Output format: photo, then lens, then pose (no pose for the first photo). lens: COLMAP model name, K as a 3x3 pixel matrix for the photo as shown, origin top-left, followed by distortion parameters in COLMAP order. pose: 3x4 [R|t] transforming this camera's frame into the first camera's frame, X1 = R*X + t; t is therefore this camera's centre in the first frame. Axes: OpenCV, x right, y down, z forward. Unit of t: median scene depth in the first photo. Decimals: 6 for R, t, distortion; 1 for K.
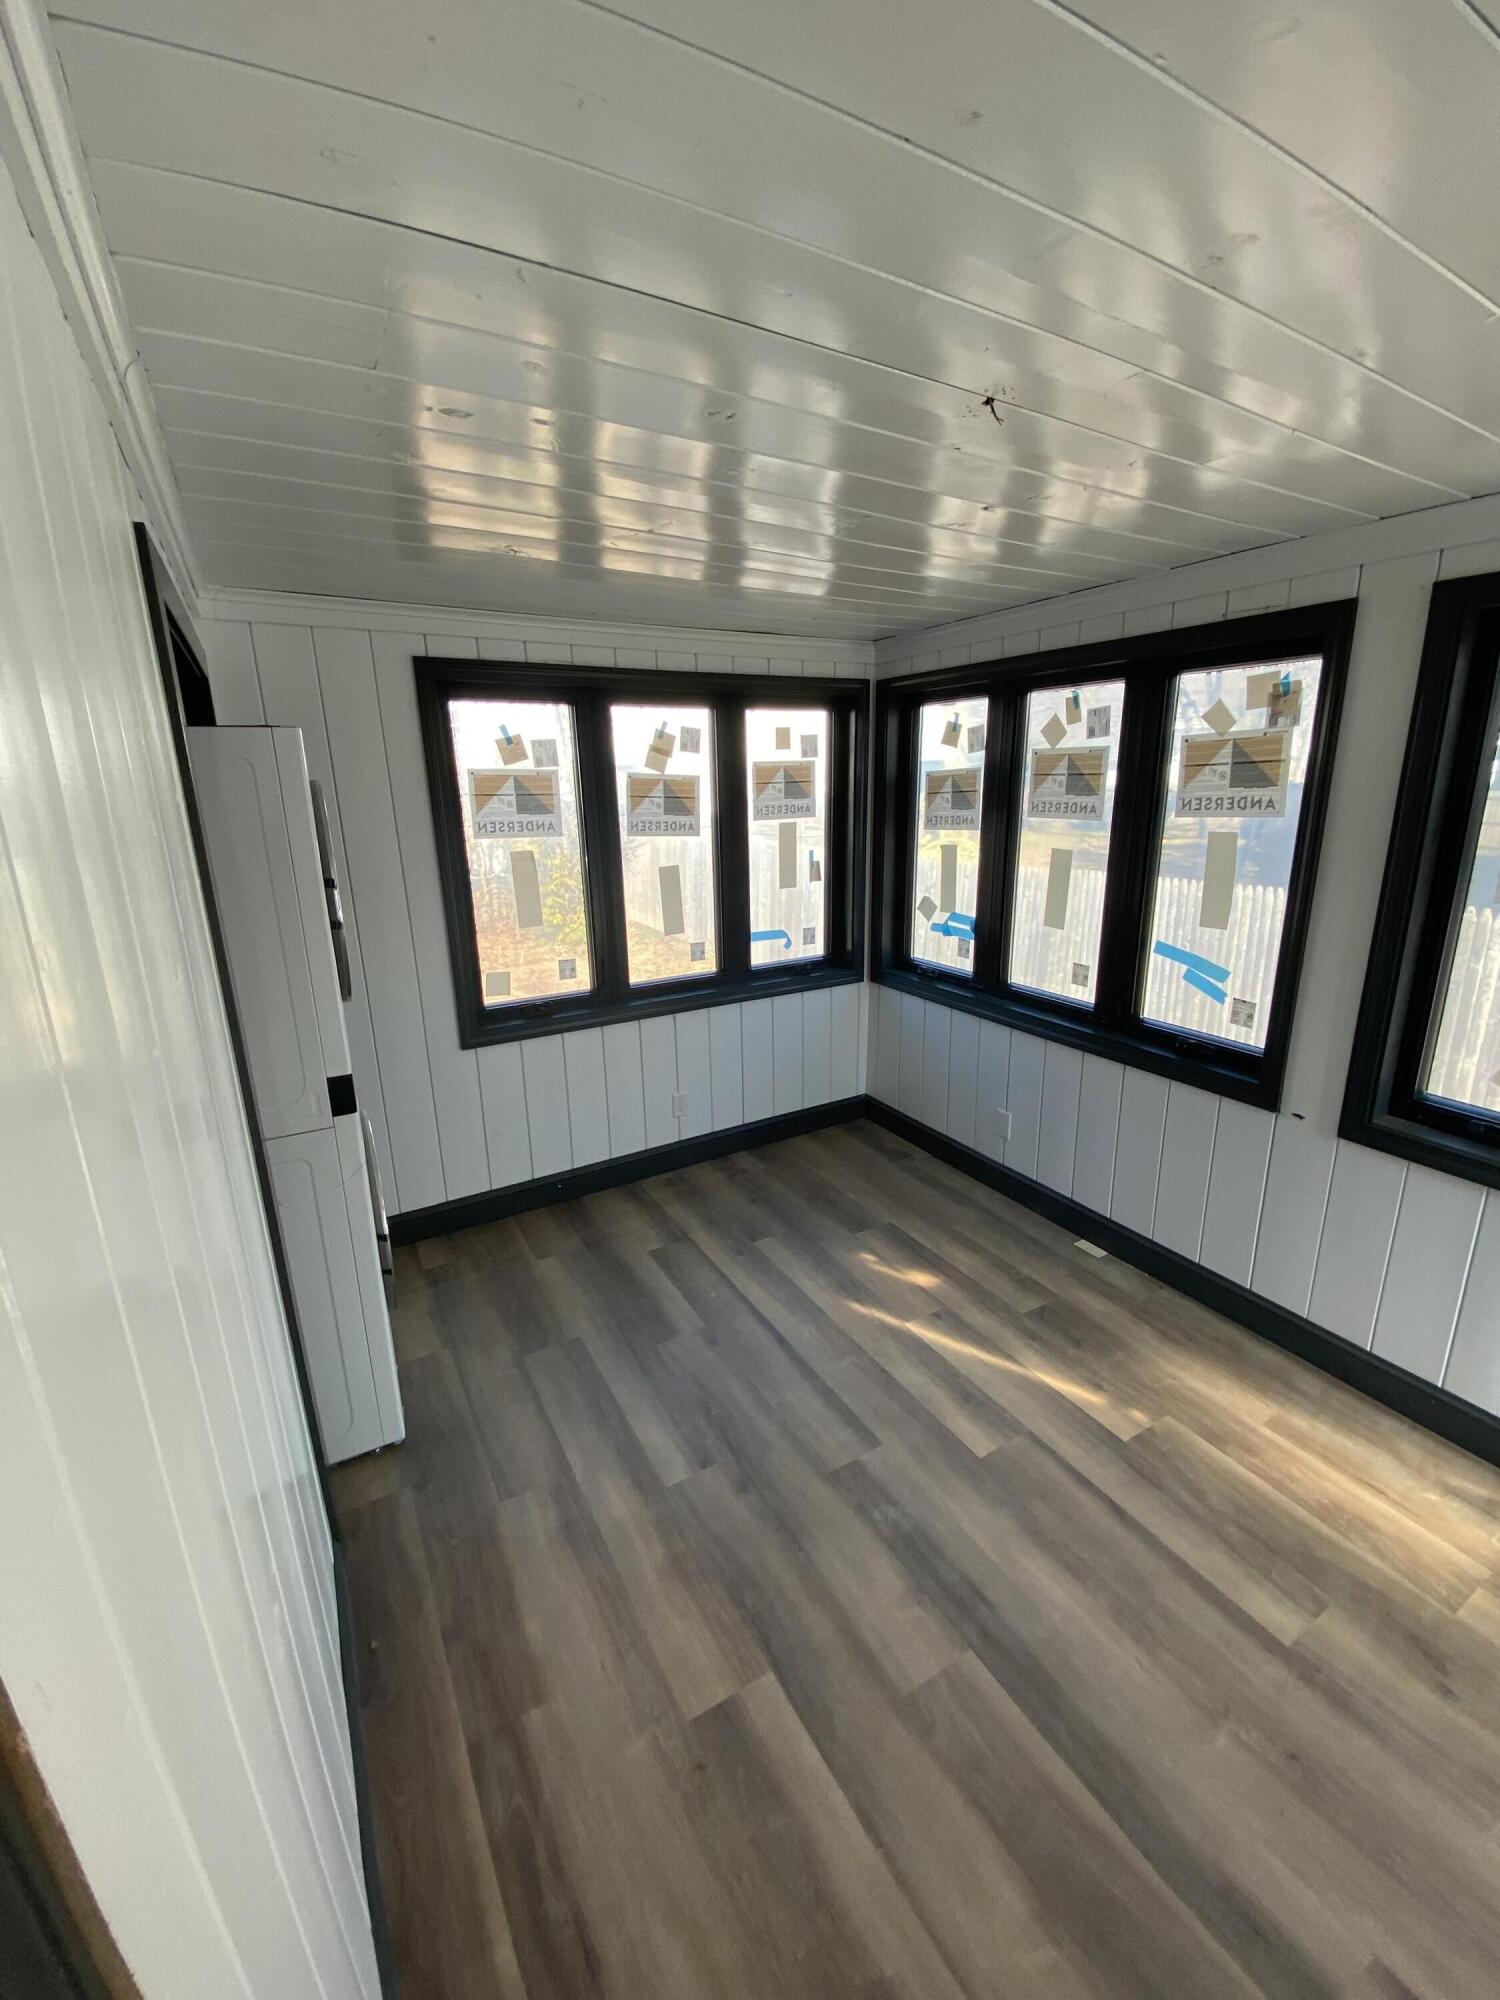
lens RADIAL K [[810.4, 0, 746.9], [0, 810.4, 990.9], [0, 0, 1]] dist [0.022487, -0.020946]
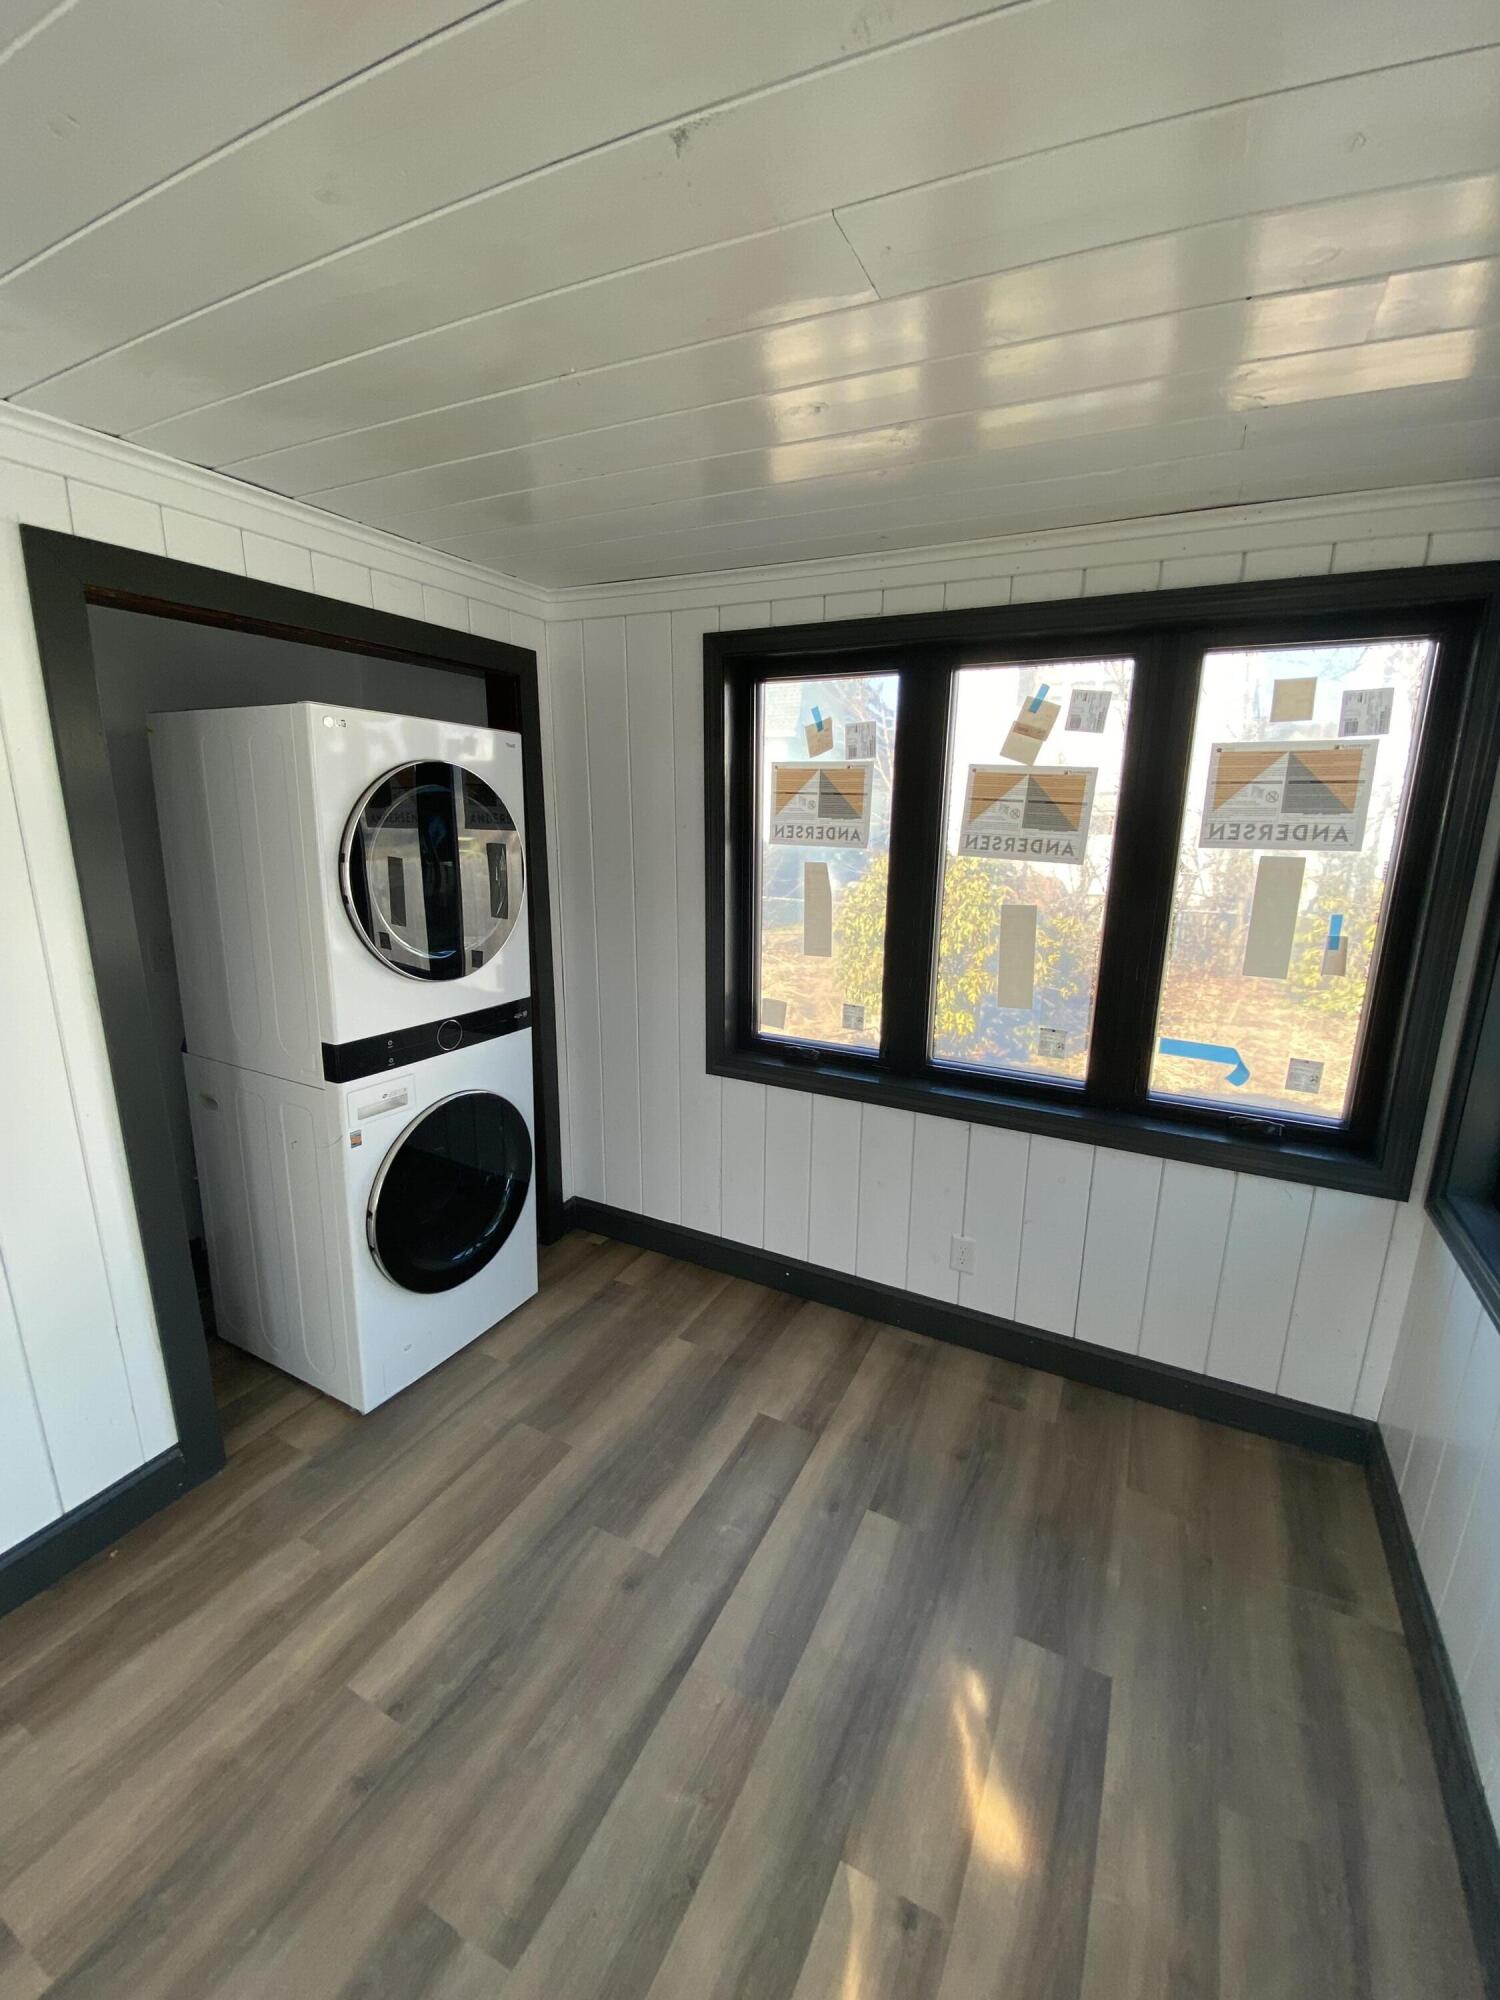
lens RADIAL K [[804.8, 0, 596.0], [0, 804.8, 973.7], [0, 0, 1]] dist [0.021734, -0.020934]
pose [[0.539537, 0.203253, -0.817061, 0.287064], [-0.225534, 0.969850, 0.092333, -0.088915], [0.811193, 0.134458, 0.569110, 0.379574]]
